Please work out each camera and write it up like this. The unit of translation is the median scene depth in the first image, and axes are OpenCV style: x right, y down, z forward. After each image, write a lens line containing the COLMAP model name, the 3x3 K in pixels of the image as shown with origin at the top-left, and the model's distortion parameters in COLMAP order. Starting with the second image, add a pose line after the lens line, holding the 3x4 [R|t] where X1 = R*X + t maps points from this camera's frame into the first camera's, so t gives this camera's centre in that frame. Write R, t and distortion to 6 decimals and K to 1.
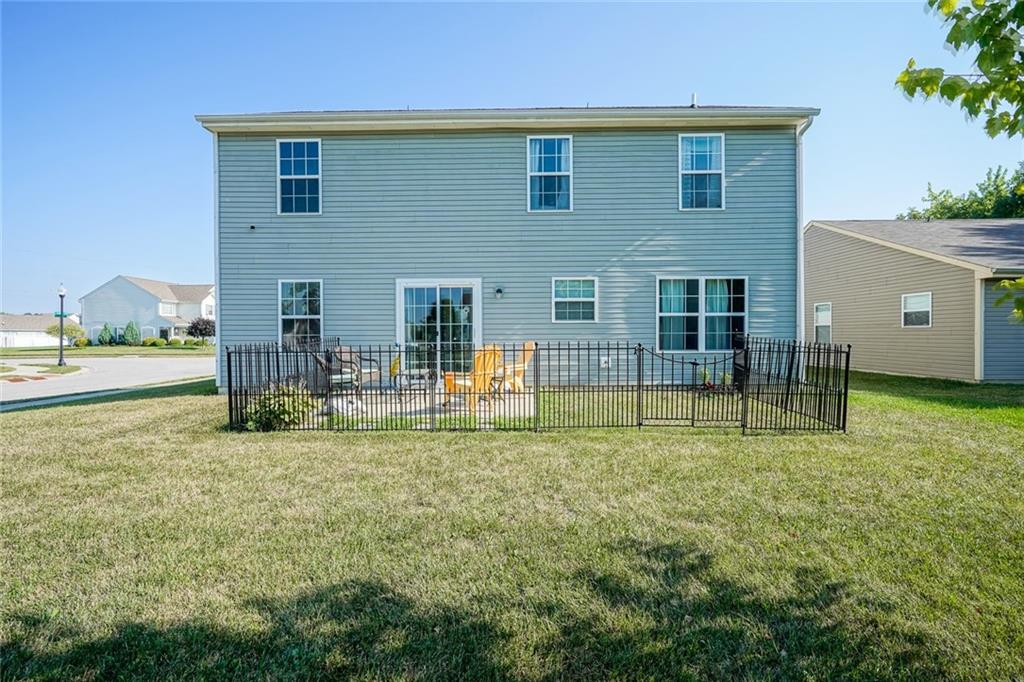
lens RADIAL K [[468.5, 0, 511.7], [0, 468.5, 340.4], [0, 0, 1]] dist [-0.004880, 0.000523]
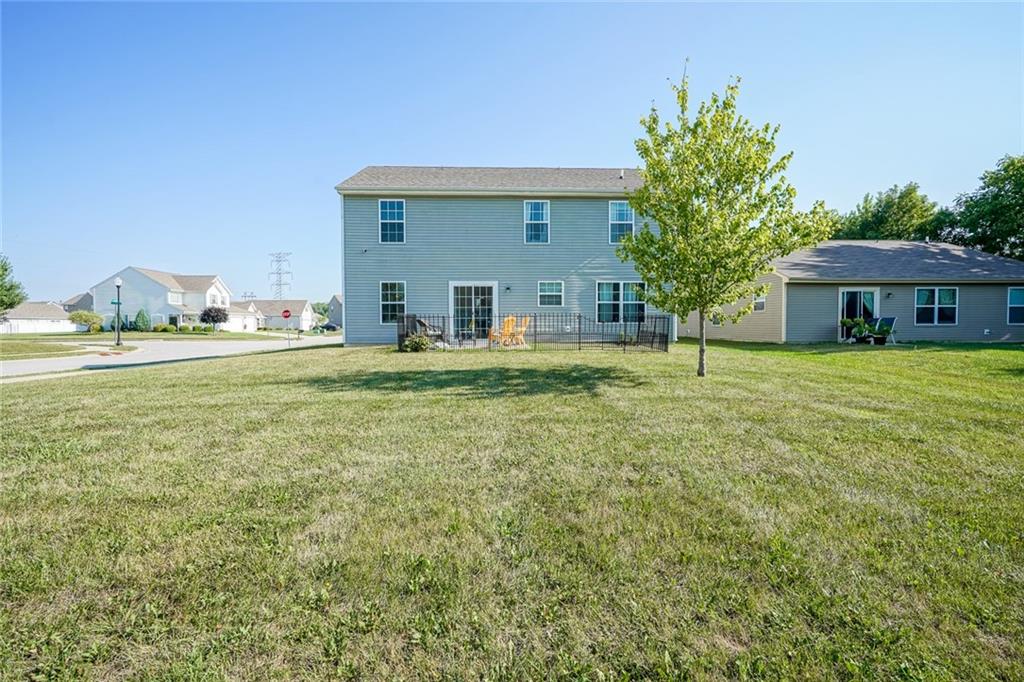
lens RADIAL K [[468.5, 0, 510.2], [0, 468.5, 341.4], [0, 0, 1]] dist [-0.004880, 0.000523]
pose [[0.998422, 0.000379, 0.056153, -0.116725], [-0.001587, 0.999768, 0.021458, 0.055061], [-0.056132, -0.021513, 0.998192, -0.757803]]
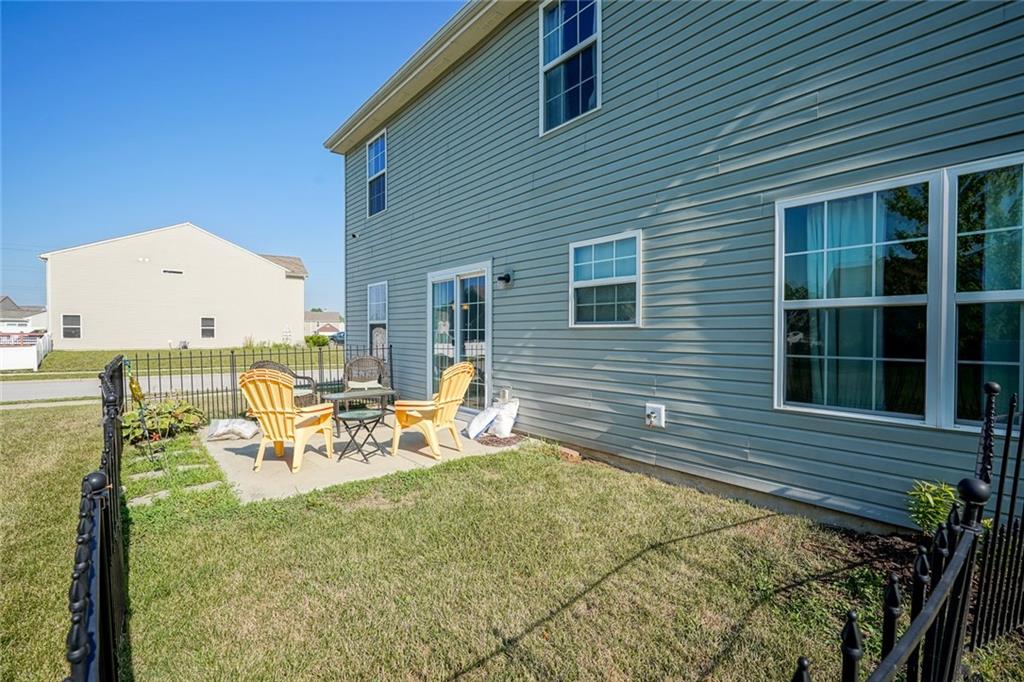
lens RADIAL K [[463.5, 0, 505.9], [0, 463.5, 341.3], [0, 0, 1]] dist [-0.015617, -0.000153]
pose [[0.641974, 0.020844, -0.766443, 0.447381], [-0.015852, 0.999778, 0.013911, -0.028254], [0.766563, 0.003219, 0.642161, 0.595705]]
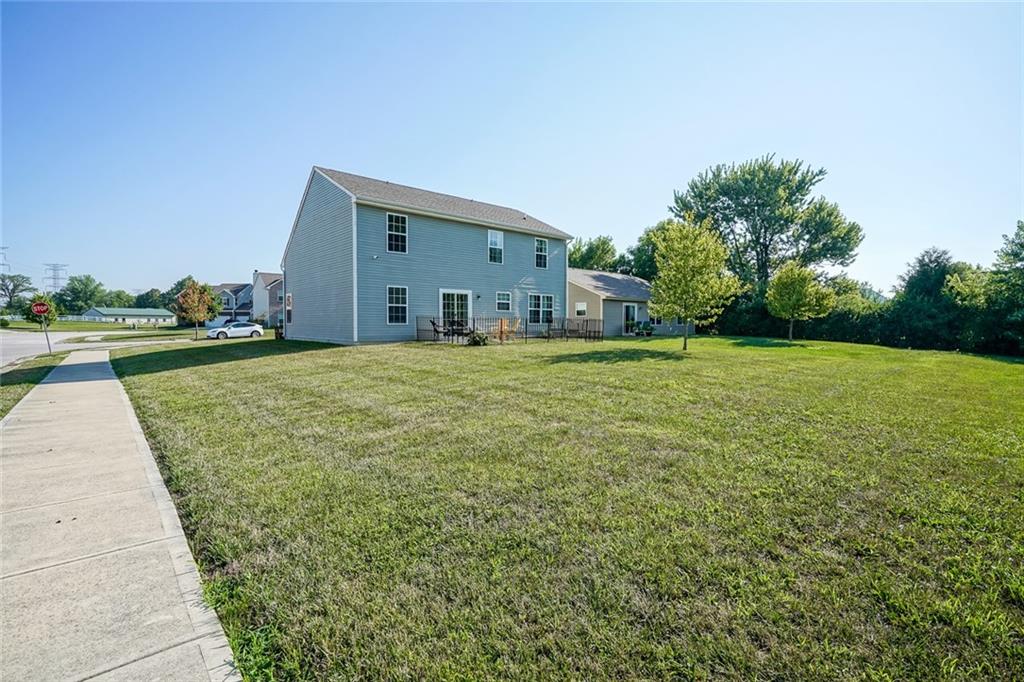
lens RADIAL K [[468.5, 0, 507.0], [0, 468.5, 335.8], [0, 0, 1]] dist [-0.004880, 0.000523]
pose [[0.742849, -0.010711, 0.669373, -1.433382], [0.000728, 0.999884, 0.015192, 0.049829], [-0.669458, -0.010798, 0.742771, -0.772322]]
